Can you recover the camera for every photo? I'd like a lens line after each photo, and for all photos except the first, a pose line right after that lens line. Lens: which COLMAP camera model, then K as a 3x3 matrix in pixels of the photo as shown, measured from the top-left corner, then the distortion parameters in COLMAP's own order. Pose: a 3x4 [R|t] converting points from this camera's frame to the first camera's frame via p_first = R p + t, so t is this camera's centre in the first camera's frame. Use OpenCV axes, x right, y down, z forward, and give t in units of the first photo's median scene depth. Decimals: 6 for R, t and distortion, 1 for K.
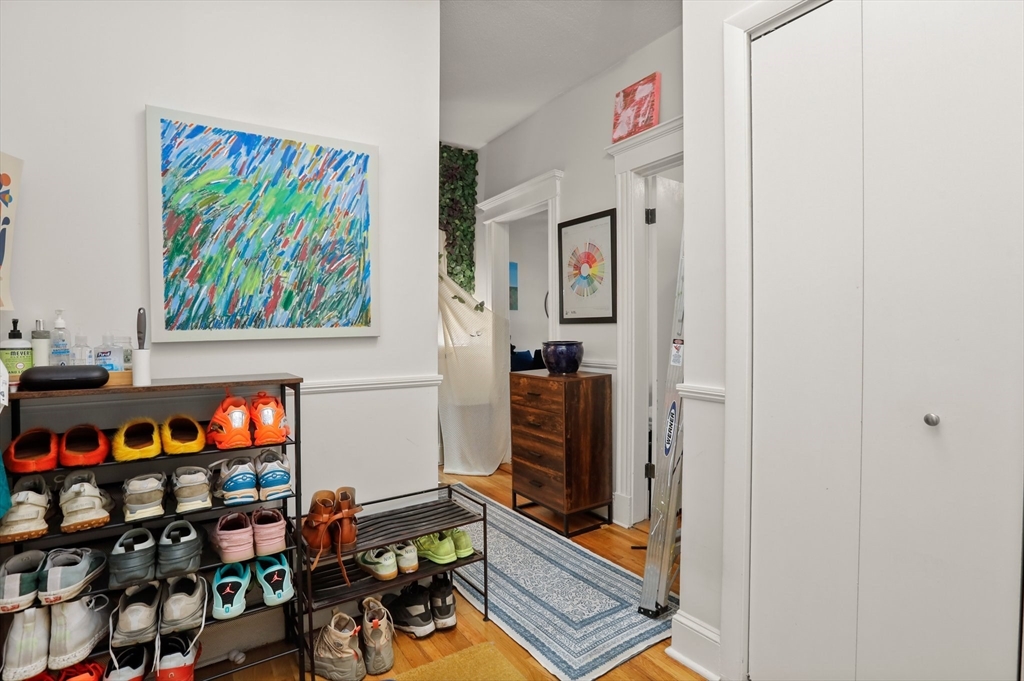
lens RADIAL K [[485.9, 0, 508.6], [0, 485.9, 335.2], [0, 0, 1]] dist [-0.056559, 0.020896]
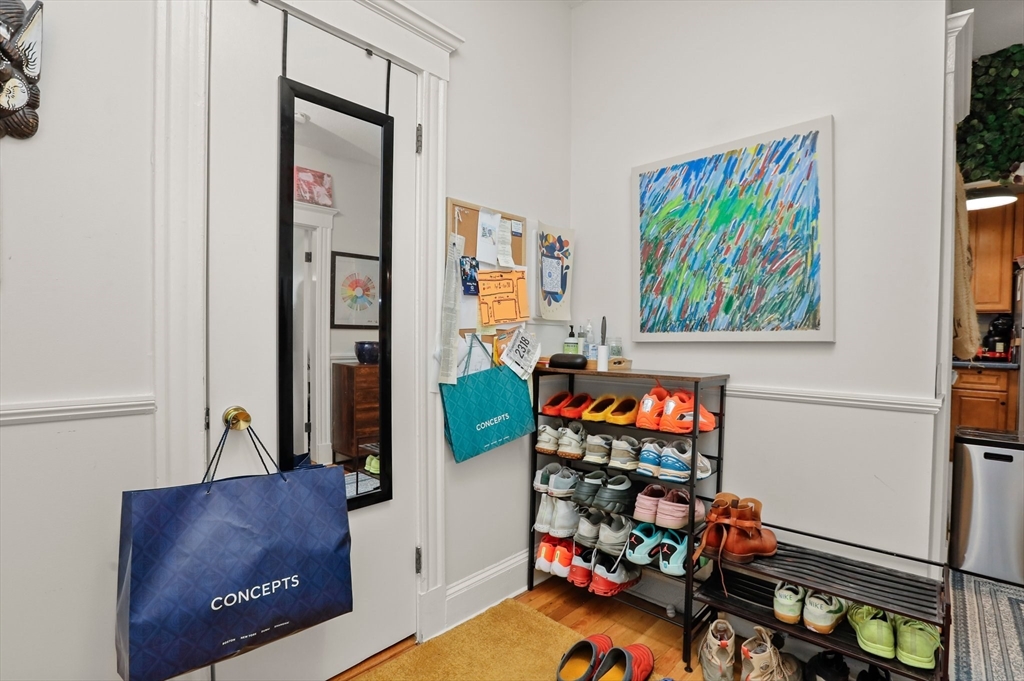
lens RADIAL K [[485.9, 0, 508.6], [0, 485.9, 335.2], [0, 0, 1]] dist [-0.056559, 0.020896]
pose [[0.227291, 0.010027, -0.973775, 0.456352], [-0.017680, 0.999825, 0.006169, -0.004696], [0.973666, 0.015814, 0.227428, 0.303128]]
